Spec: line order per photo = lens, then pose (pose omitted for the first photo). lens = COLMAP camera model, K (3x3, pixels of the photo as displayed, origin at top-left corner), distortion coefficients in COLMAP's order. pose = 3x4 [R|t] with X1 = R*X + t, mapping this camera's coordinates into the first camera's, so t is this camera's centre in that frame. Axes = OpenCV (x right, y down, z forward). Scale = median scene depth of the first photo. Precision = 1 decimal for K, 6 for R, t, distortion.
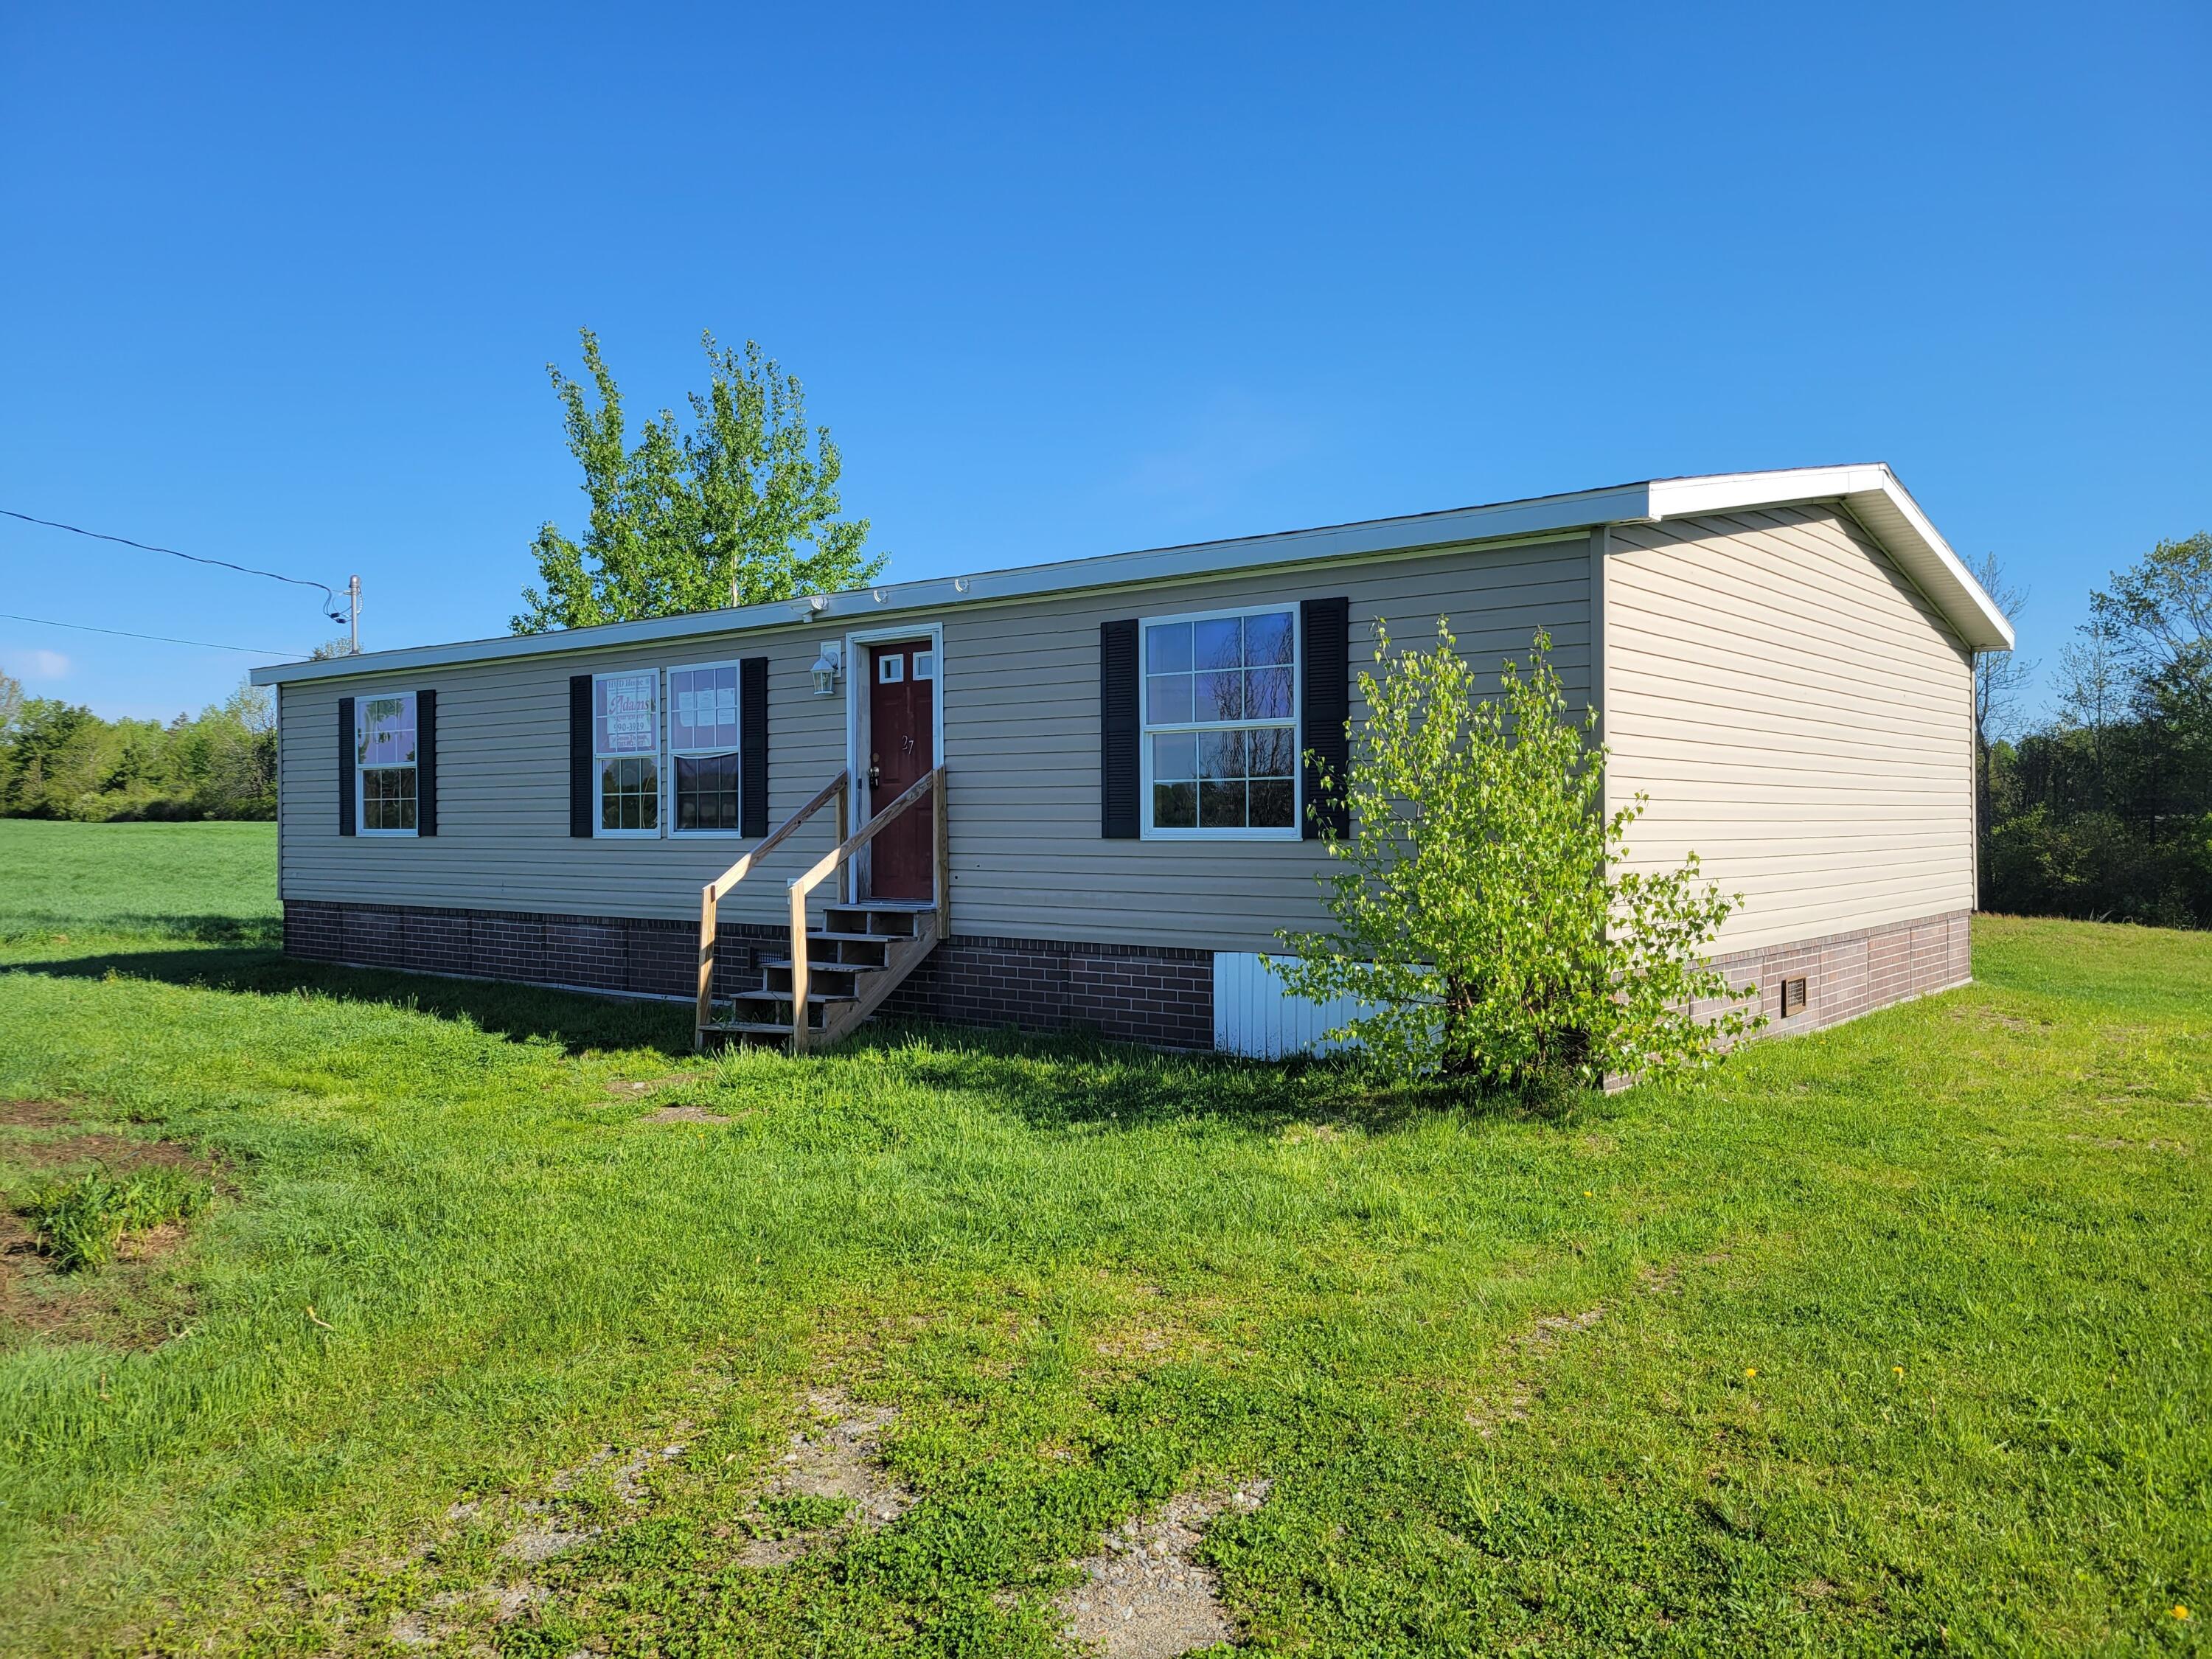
lens RADIAL K [[1646.5, 0, 1106.0], [0, 1646.5, 829.5], [0, 0, 1]] dist [0.062197, -0.045960]
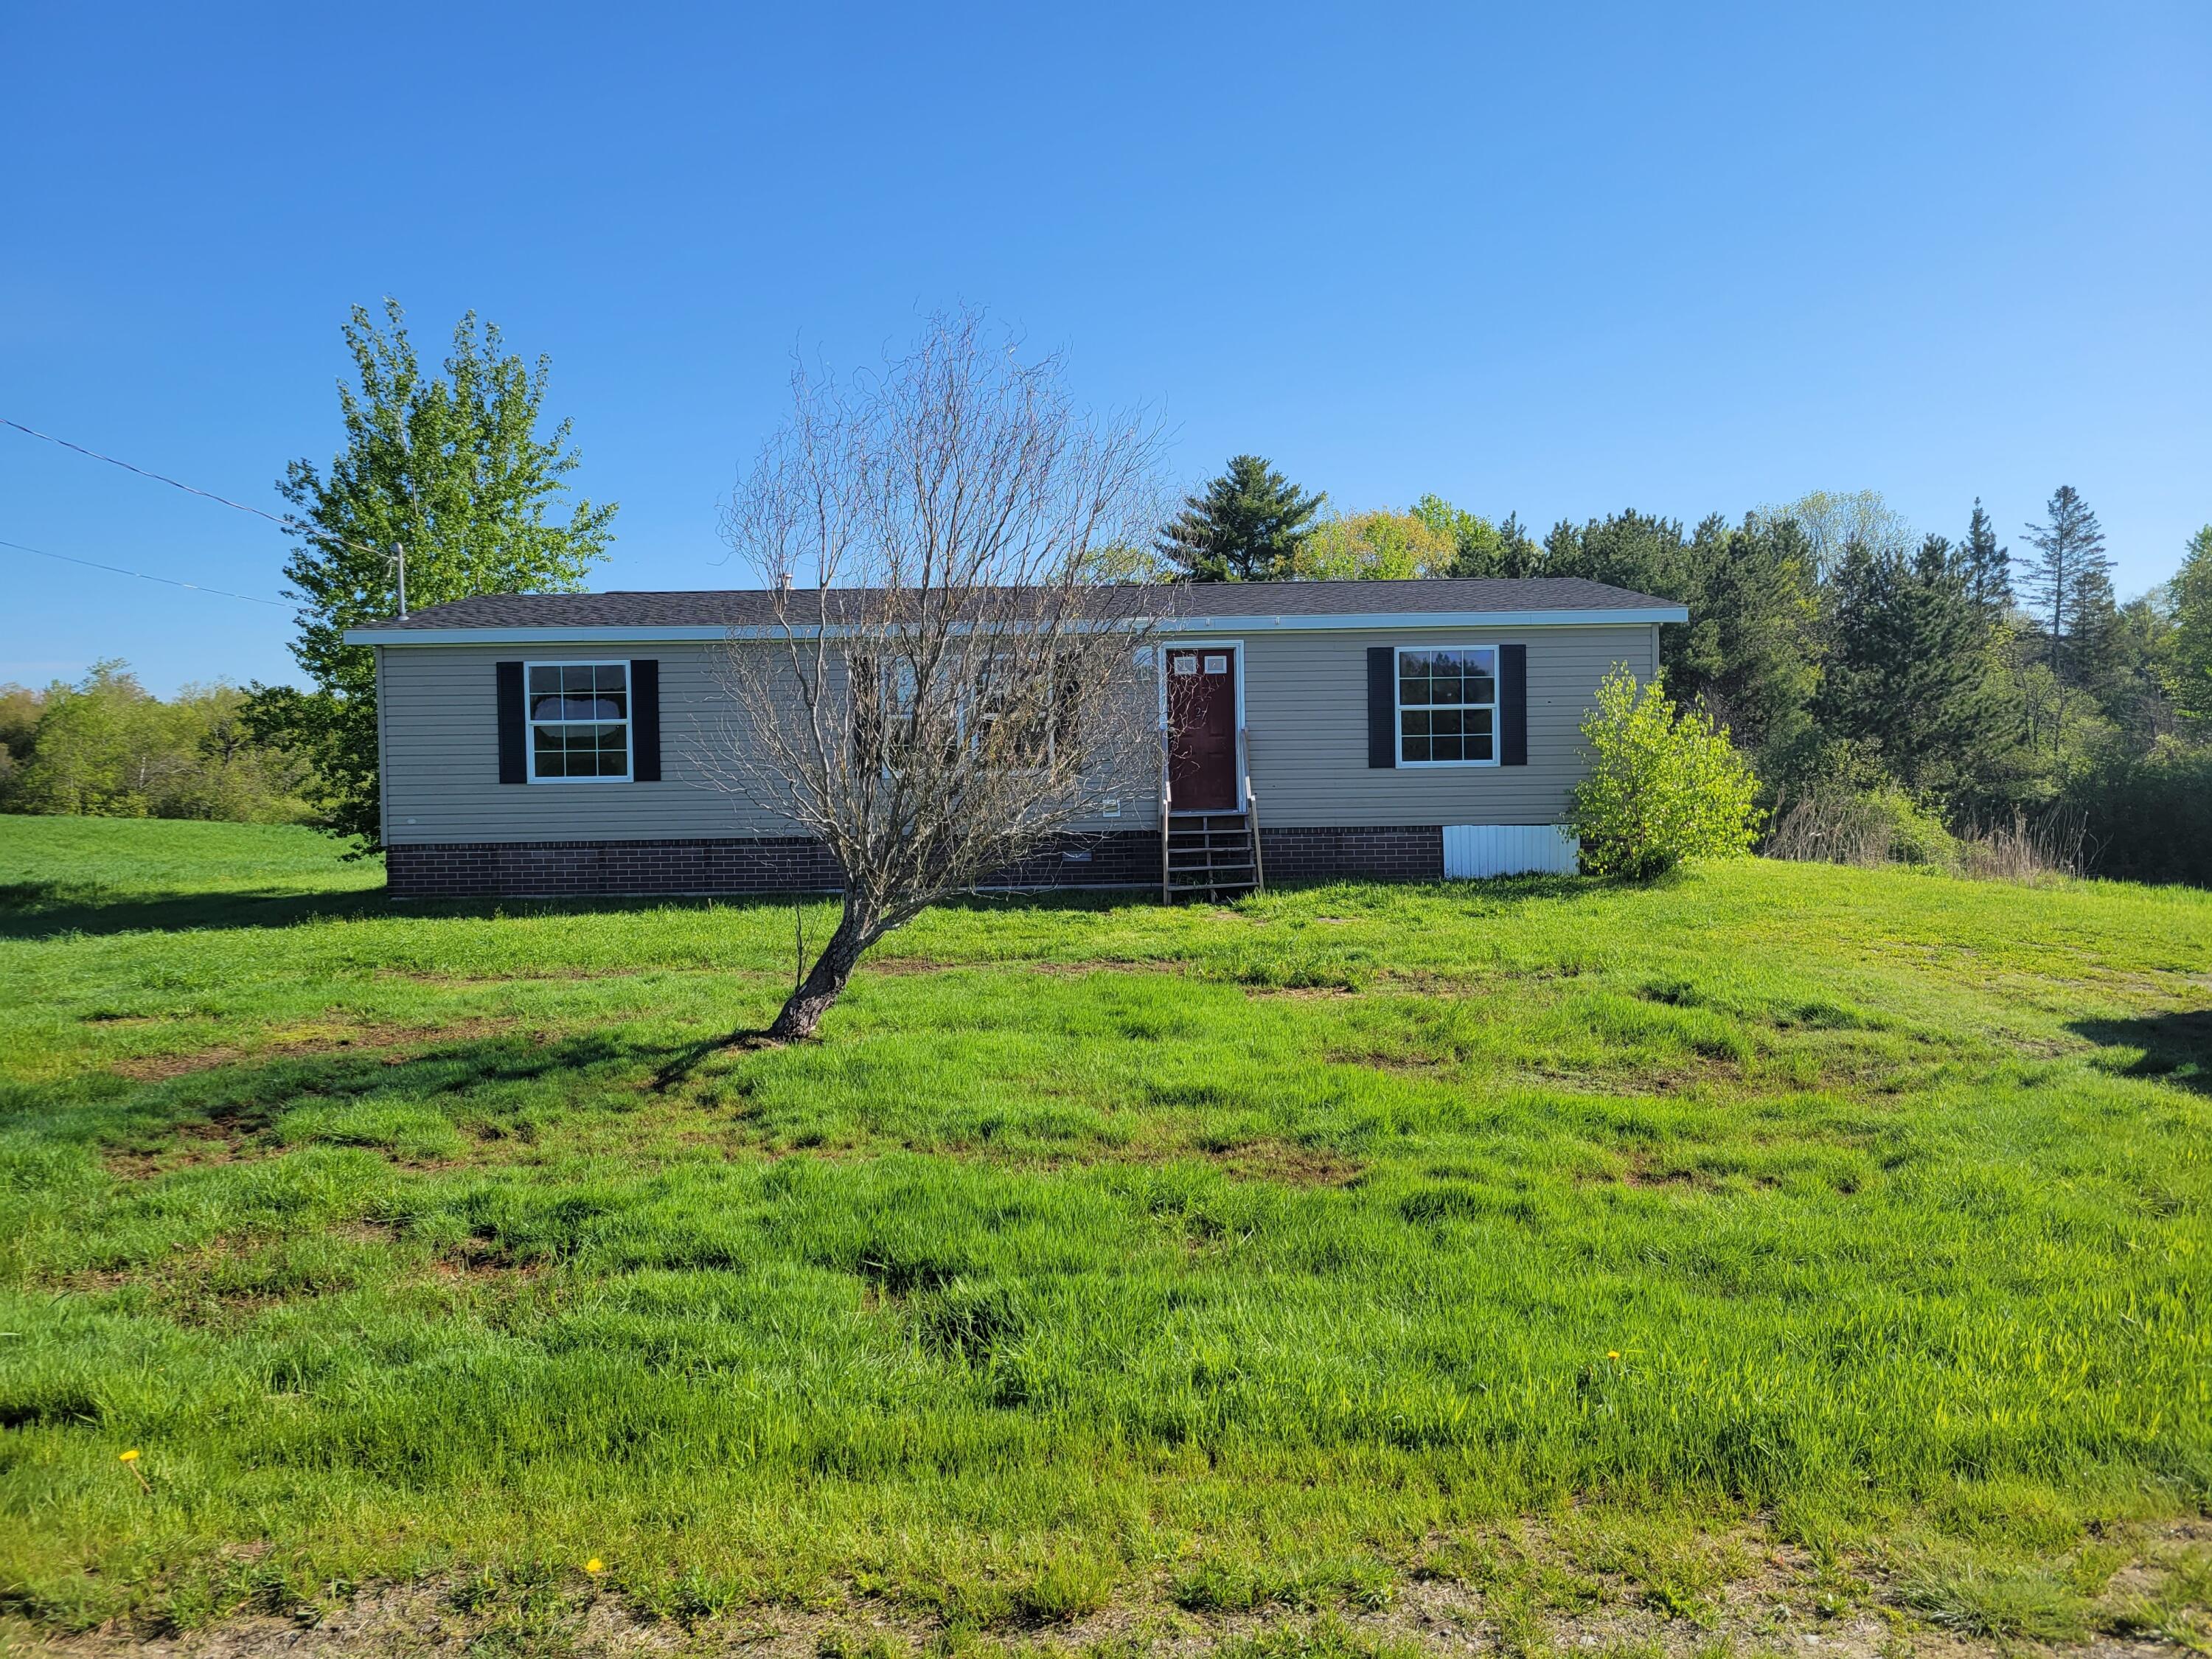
lens RADIAL K [[1646.5, 0, 1106.0], [0, 1646.5, 829.5], [0, 0, 1]] dist [0.062197, -0.045960]
pose [[0.767147, -0.039426, 0.640258, -1.269072], [0.017546, 0.999026, 0.040496, -0.005156], [-0.641231, -0.019832, 0.767091, -0.184301]]
